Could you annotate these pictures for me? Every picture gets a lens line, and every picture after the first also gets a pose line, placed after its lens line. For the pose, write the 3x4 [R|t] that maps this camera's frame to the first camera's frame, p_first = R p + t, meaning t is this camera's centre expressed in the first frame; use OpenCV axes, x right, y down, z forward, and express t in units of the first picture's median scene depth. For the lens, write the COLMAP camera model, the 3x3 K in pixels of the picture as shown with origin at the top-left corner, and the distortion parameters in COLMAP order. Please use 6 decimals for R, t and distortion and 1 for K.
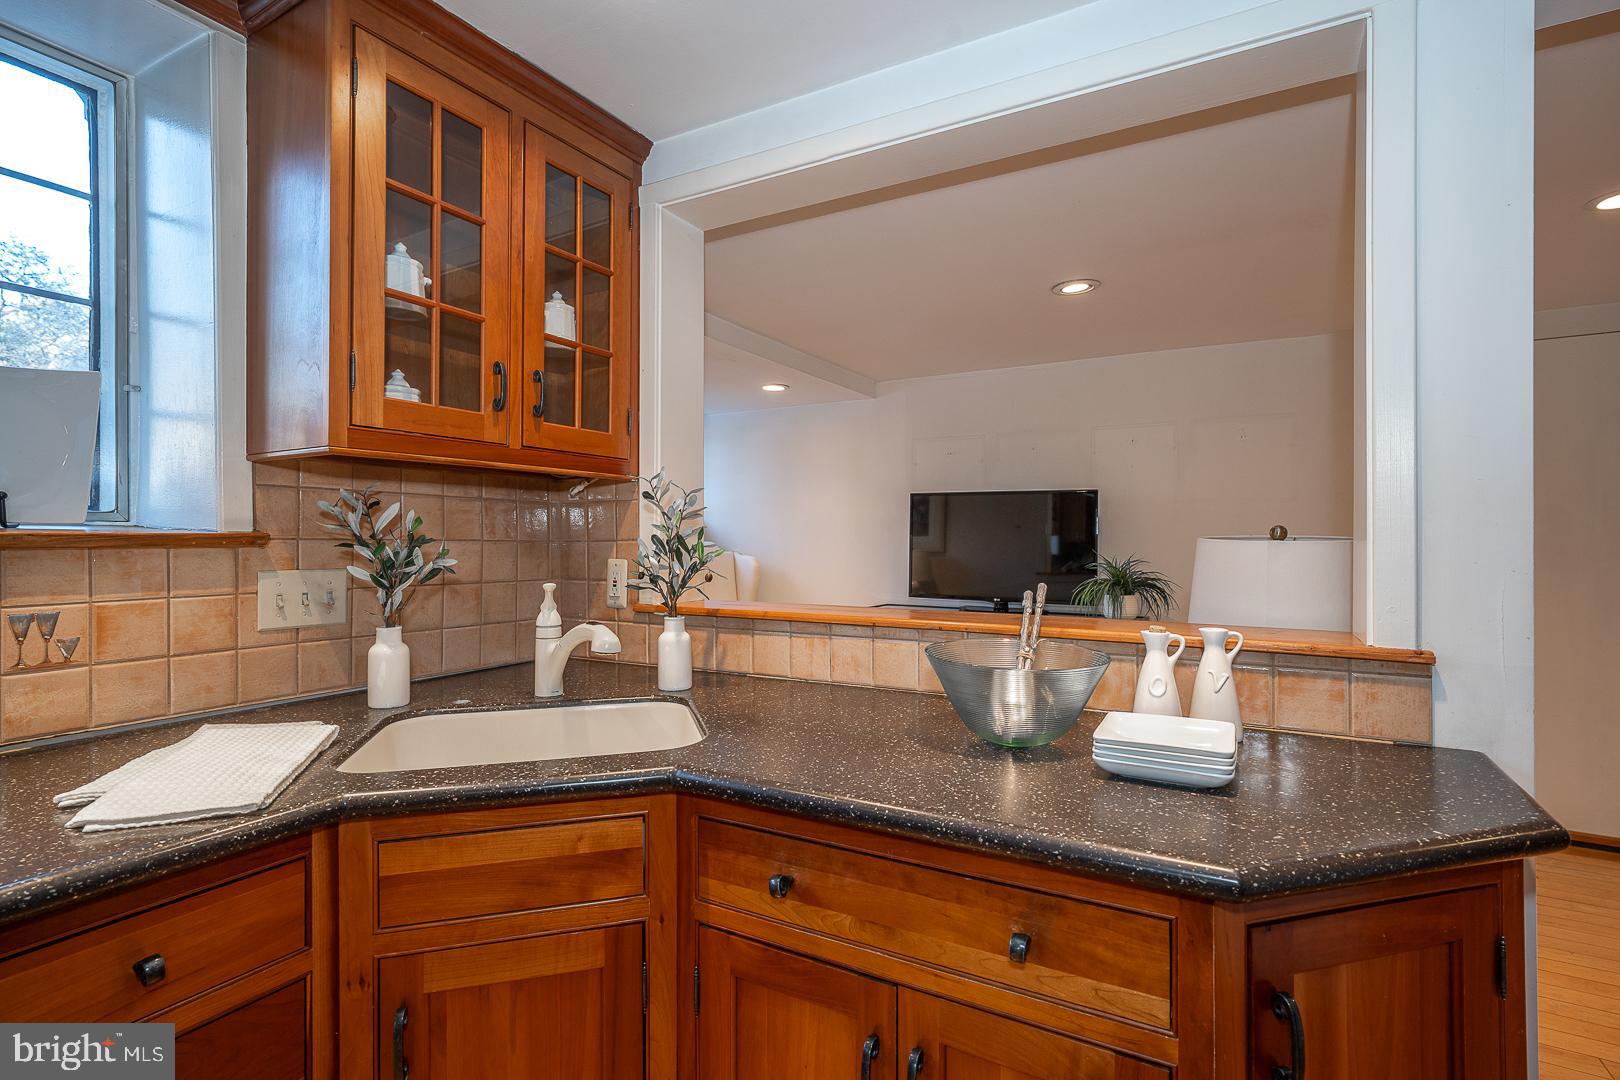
lens RADIAL K [[784.6, 0, 808.3], [0, 784.6, 537.2], [0, 0, 1]] dist [0.001076, 0.008004]
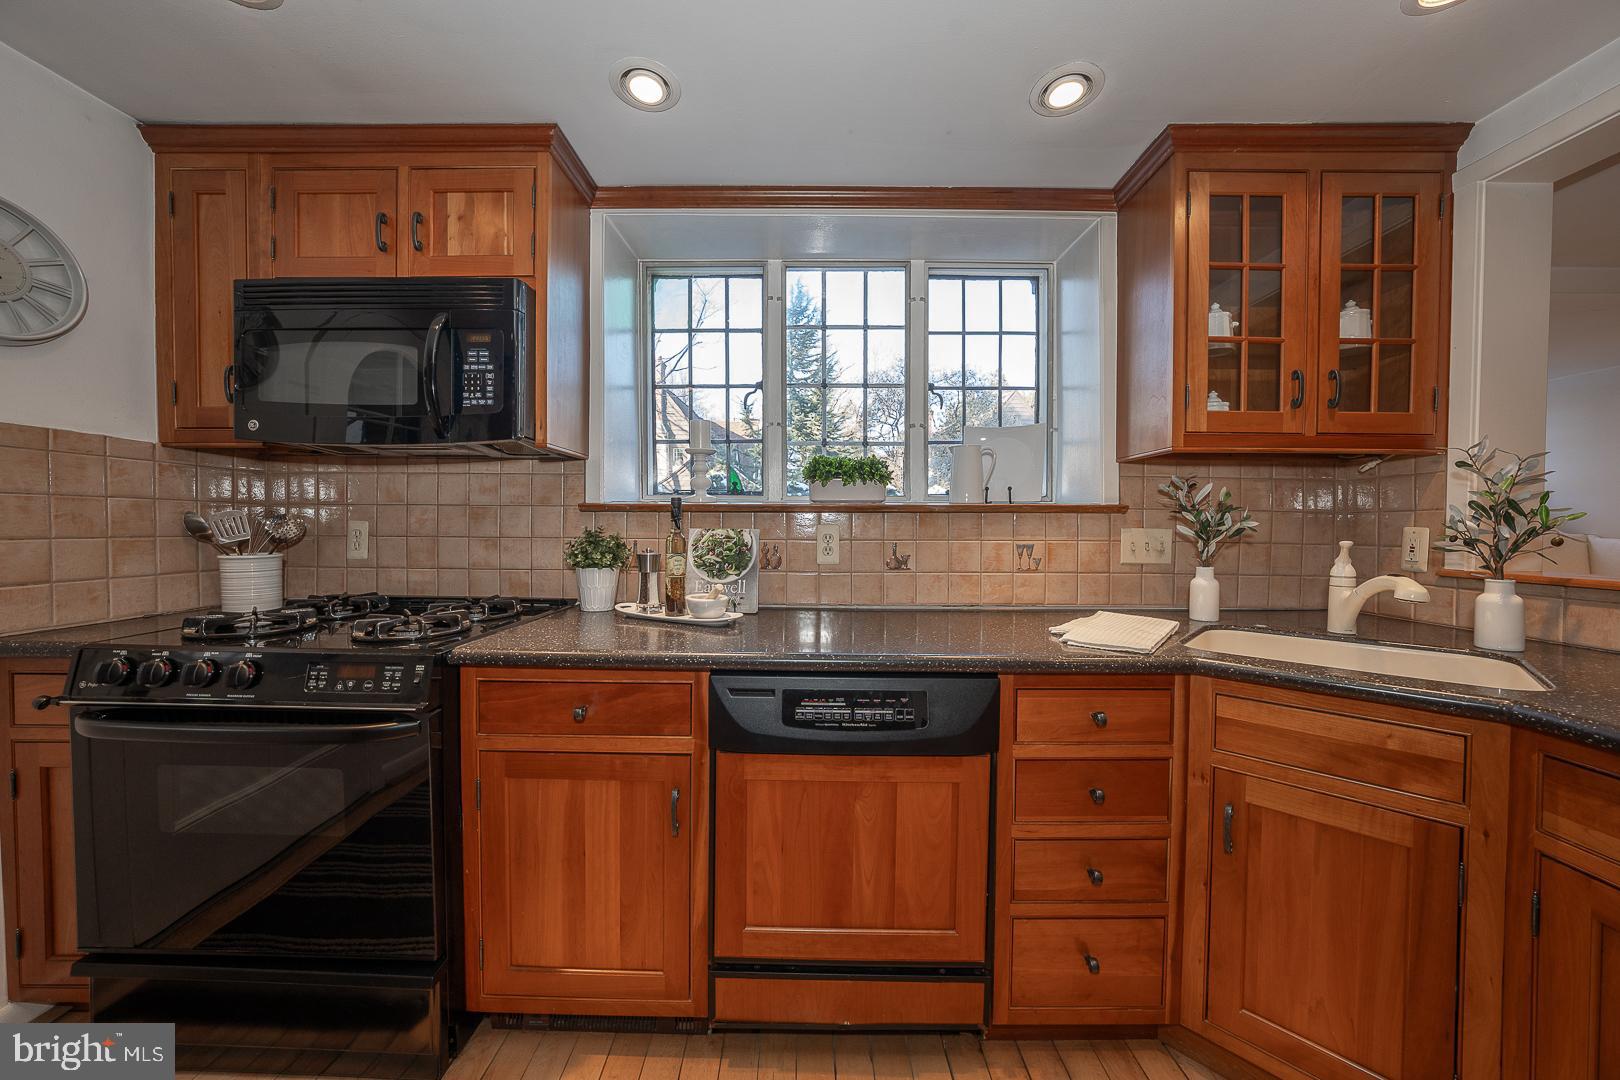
lens RADIAL K [[559.9, 0, 807.8], [0, 559.9, 535.0], [0, 0, 1]] dist [-0.029031, 0.006499]
pose [[0.493609, 0.020906, -0.869433, -0.000132], [-0.001445, 0.999729, 0.023218, 0.031161], [0.869683, -0.010204, 0.493506, -0.162613]]
